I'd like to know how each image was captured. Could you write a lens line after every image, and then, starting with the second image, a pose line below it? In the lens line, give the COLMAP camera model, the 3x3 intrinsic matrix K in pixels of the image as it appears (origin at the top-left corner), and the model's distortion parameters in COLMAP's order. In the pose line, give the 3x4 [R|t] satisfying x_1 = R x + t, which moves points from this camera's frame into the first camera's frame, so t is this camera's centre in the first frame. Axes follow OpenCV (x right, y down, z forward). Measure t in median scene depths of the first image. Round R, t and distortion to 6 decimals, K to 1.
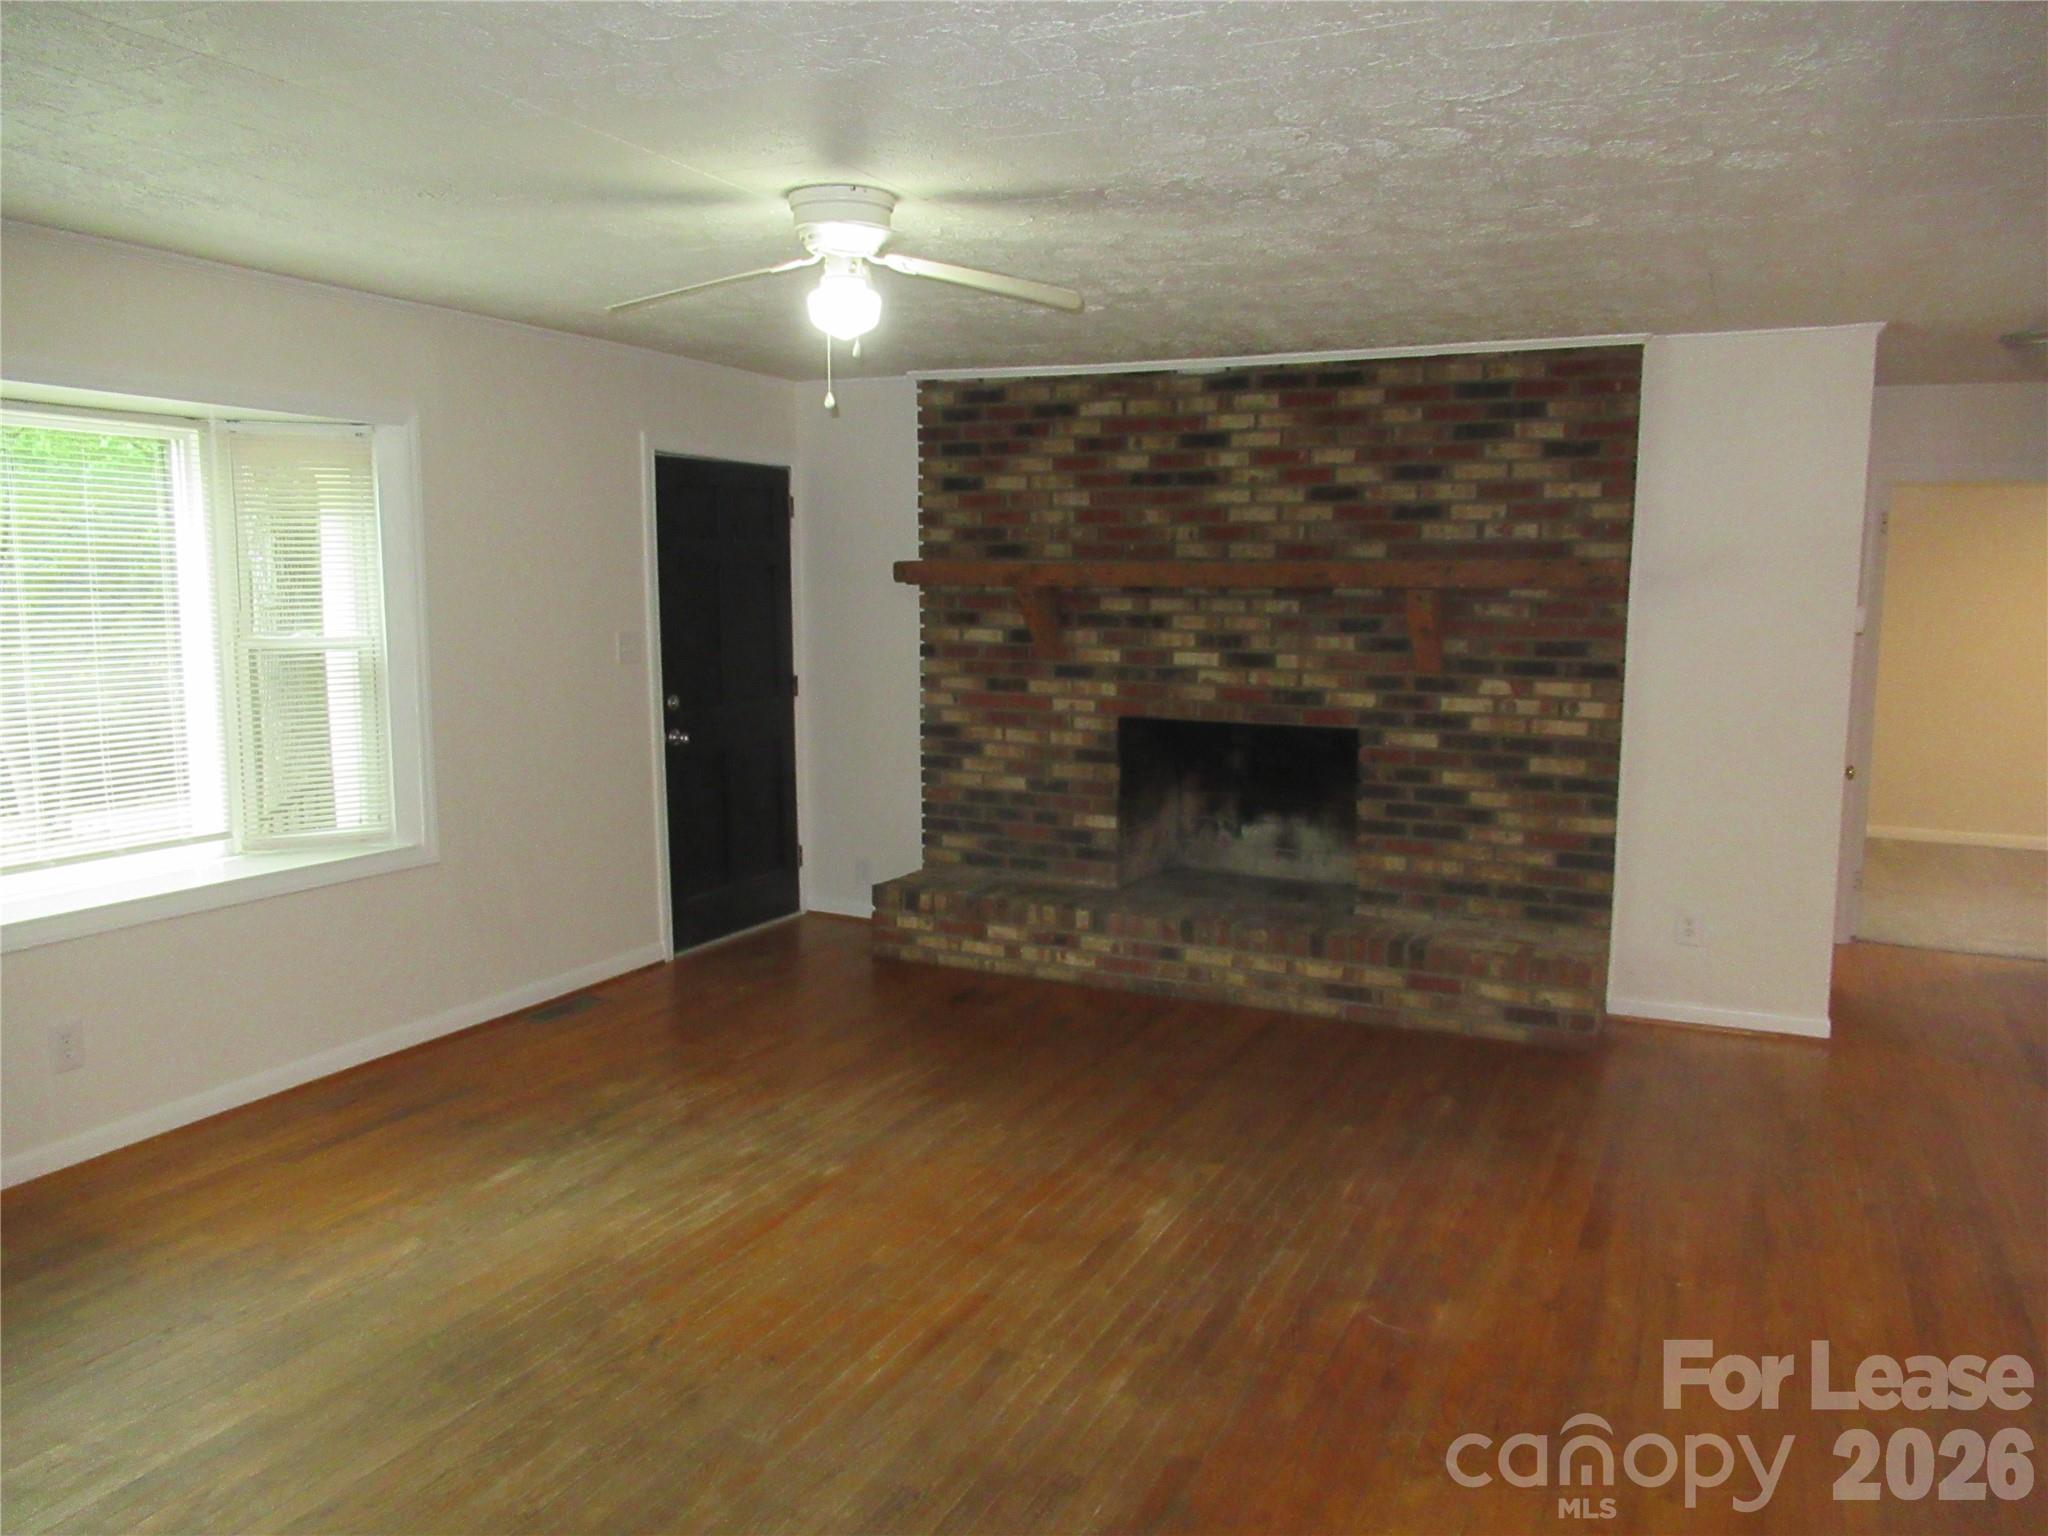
lens RADIAL K [[1505.6, 0, 1025.2], [0, 1505.6, 771.8], [0, 0, 1]] dist [-0.014849, 0.012761]
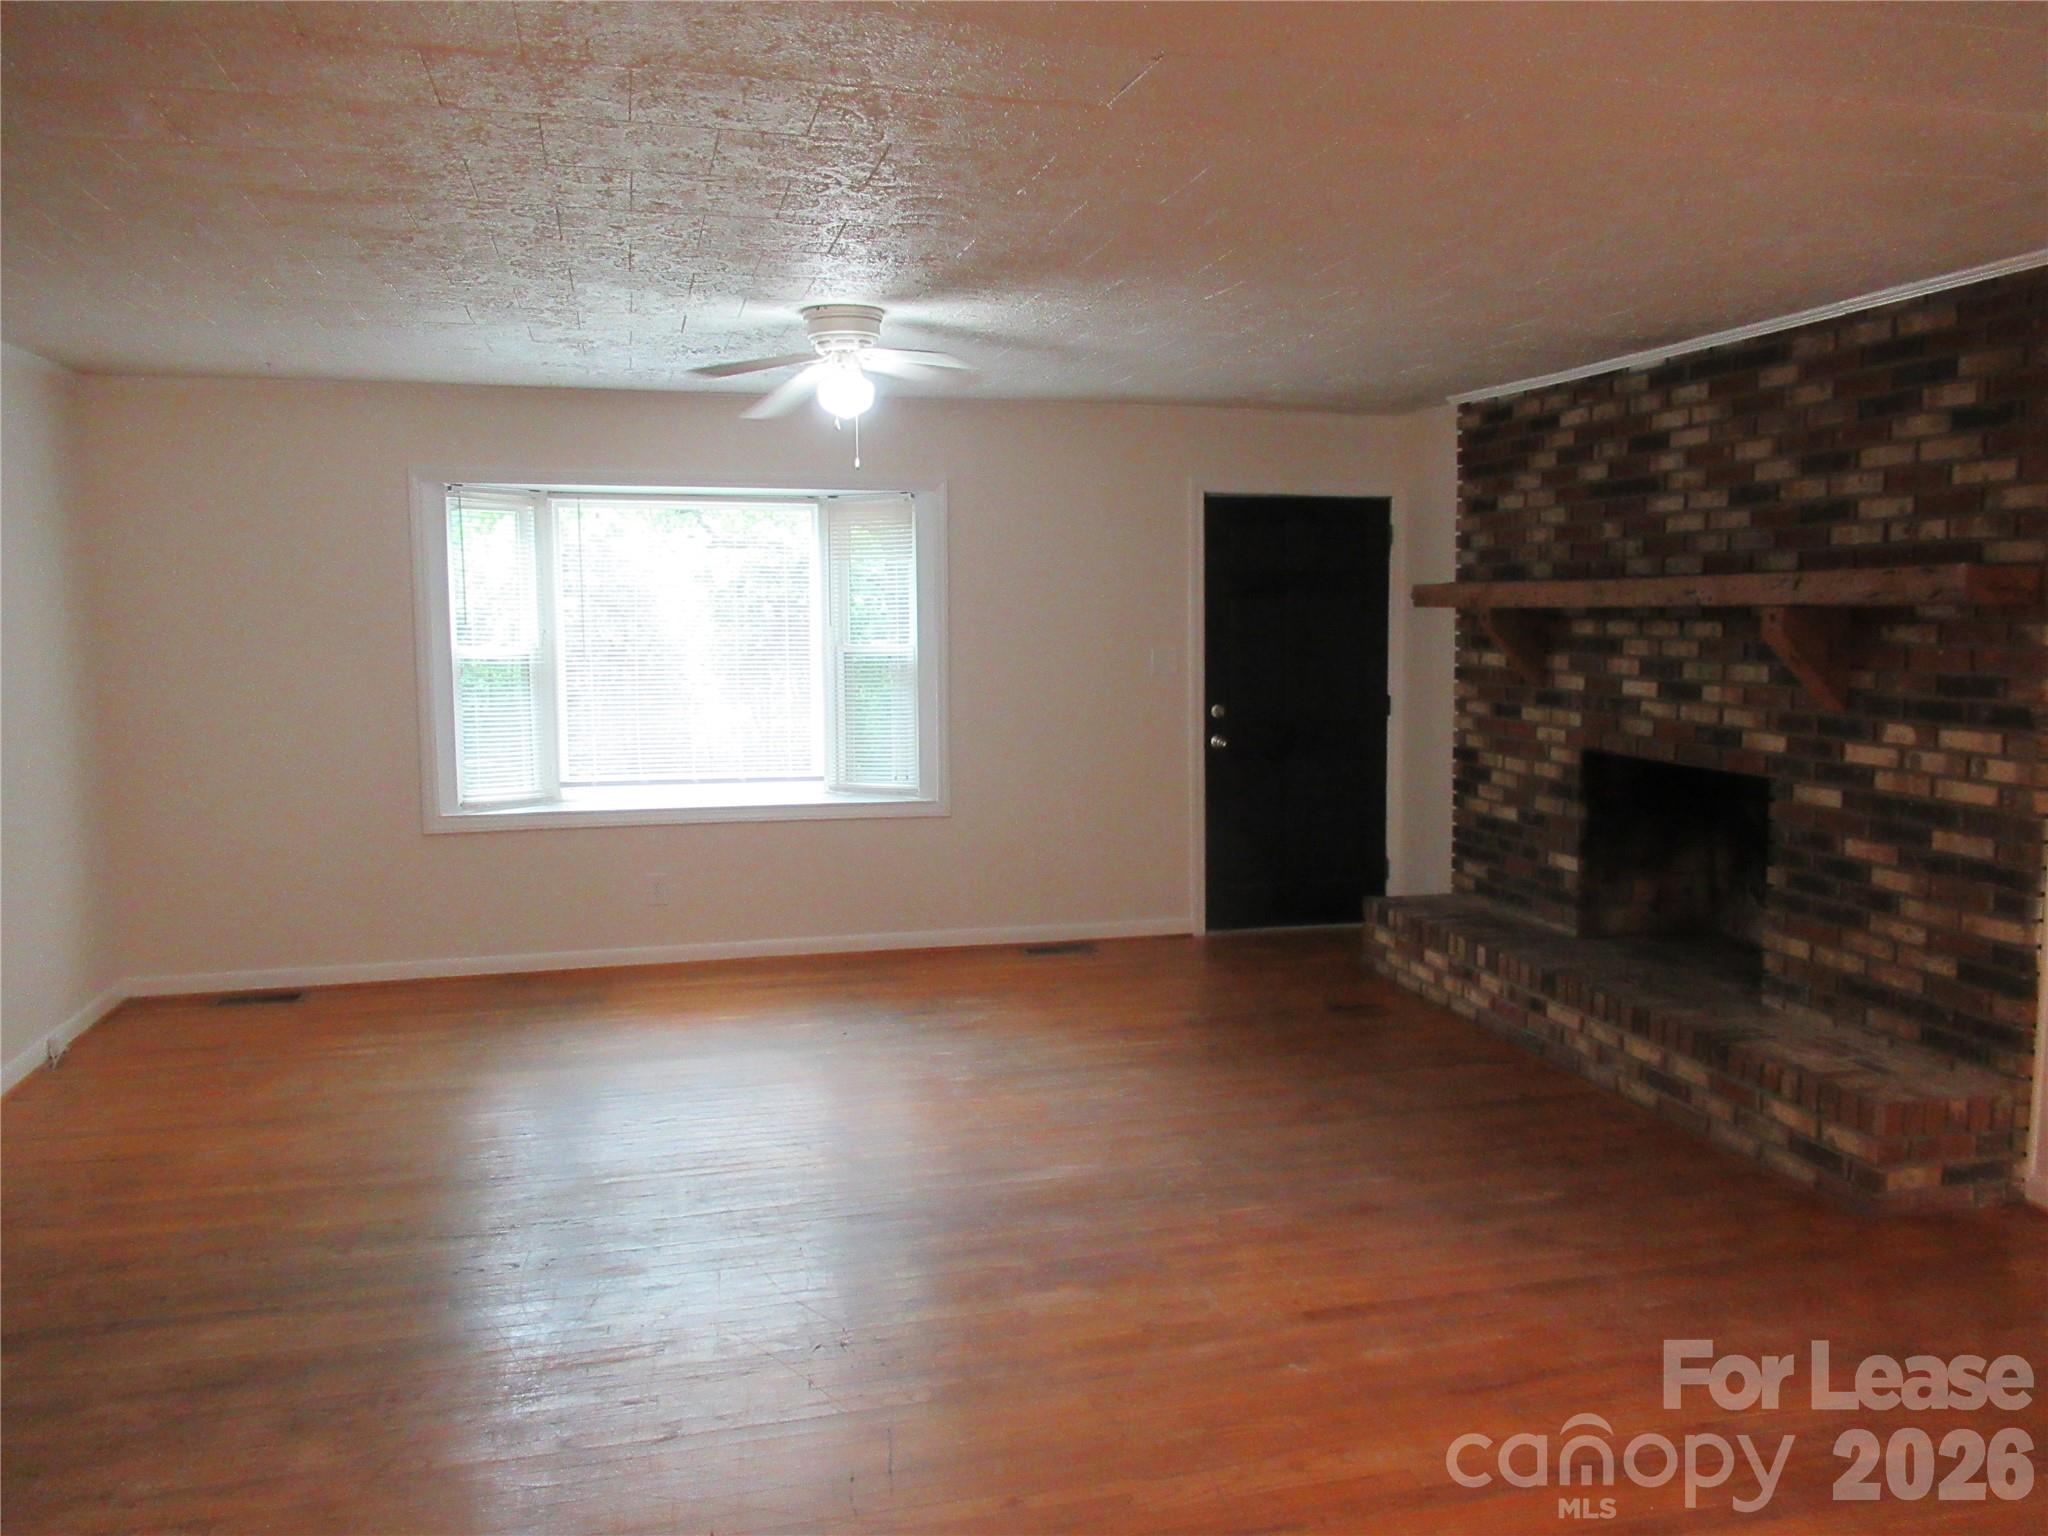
lens RADIAL K [[1505.6, 0, 1018.3], [0, 1505.6, 764.4], [0, 0, 1]] dist [-0.014849, 0.012761]
pose [[0.646814, 0.073006, -0.759146, 0.575786], [-0.094087, 0.995442, 0.015565, -0.010079], [0.756822, 0.061358, 0.650735, 0.155018]]
